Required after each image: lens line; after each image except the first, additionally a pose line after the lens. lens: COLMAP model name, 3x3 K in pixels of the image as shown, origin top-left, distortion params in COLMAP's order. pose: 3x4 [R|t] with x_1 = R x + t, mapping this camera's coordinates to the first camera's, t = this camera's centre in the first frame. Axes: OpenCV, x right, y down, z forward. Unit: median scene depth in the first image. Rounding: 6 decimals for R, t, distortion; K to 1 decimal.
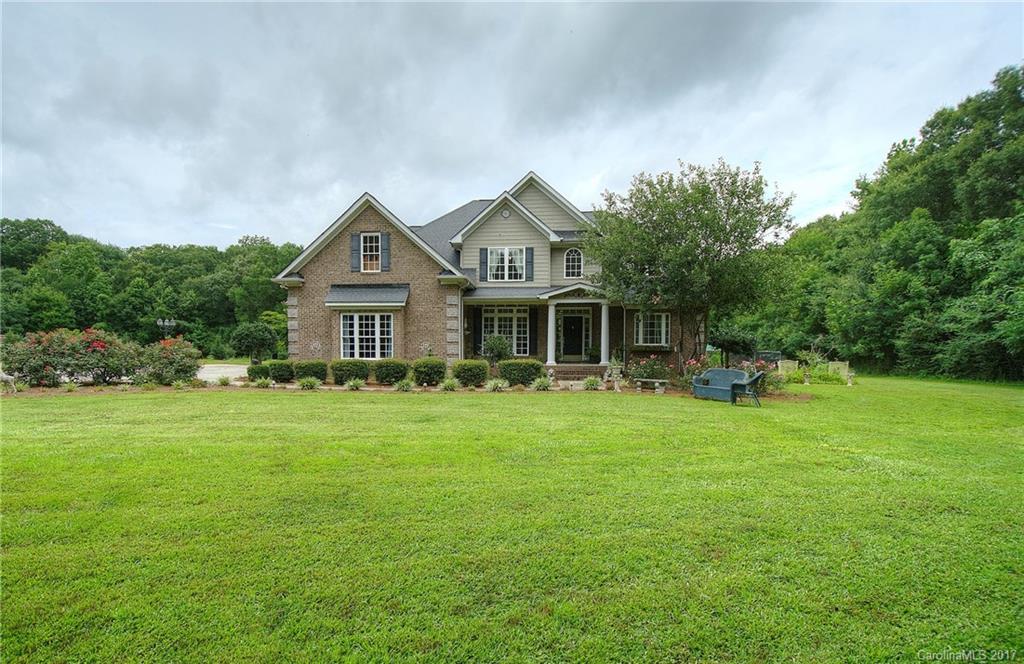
lens RADIAL K [[435.3, 0, 505.9], [0, 435.3, 343.1], [0, 0, 1]] dist [-0.002766, -0.000273]
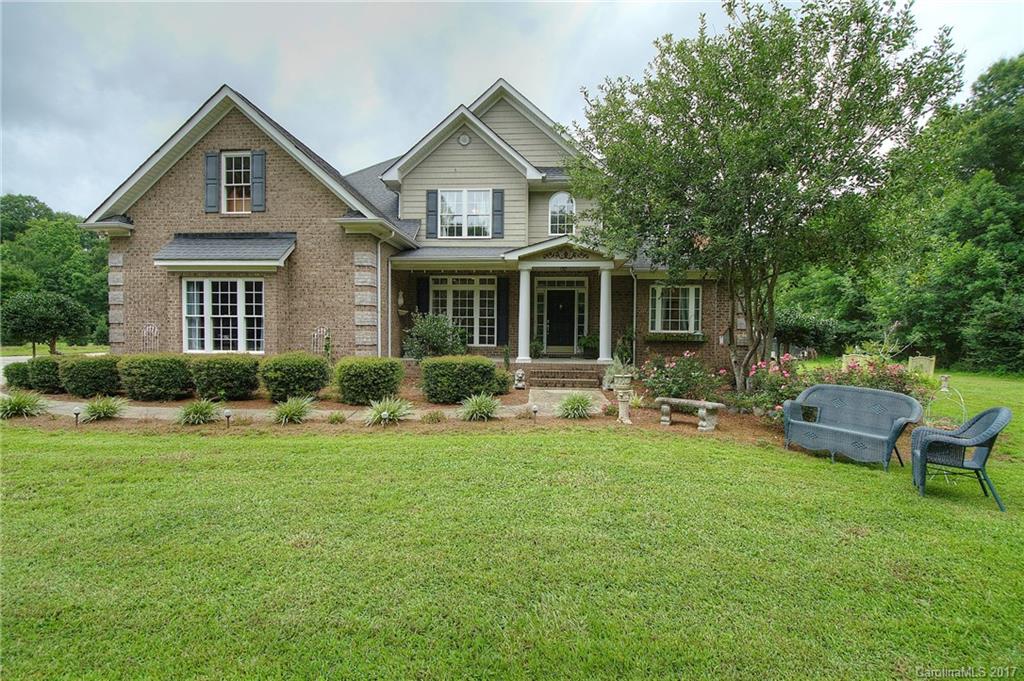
lens RADIAL K [[447.4, 0, 518.1], [0, 447.4, 330.6], [0, 0, 1]] dist [-0.008980, -0.000779]
pose [[0.999779, 0.007142, 0.019749, 0.079000], [-0.007253, 0.999958, 0.005568, -0.000462], [-0.019708, -0.005710, 0.999789, 0.313048]]
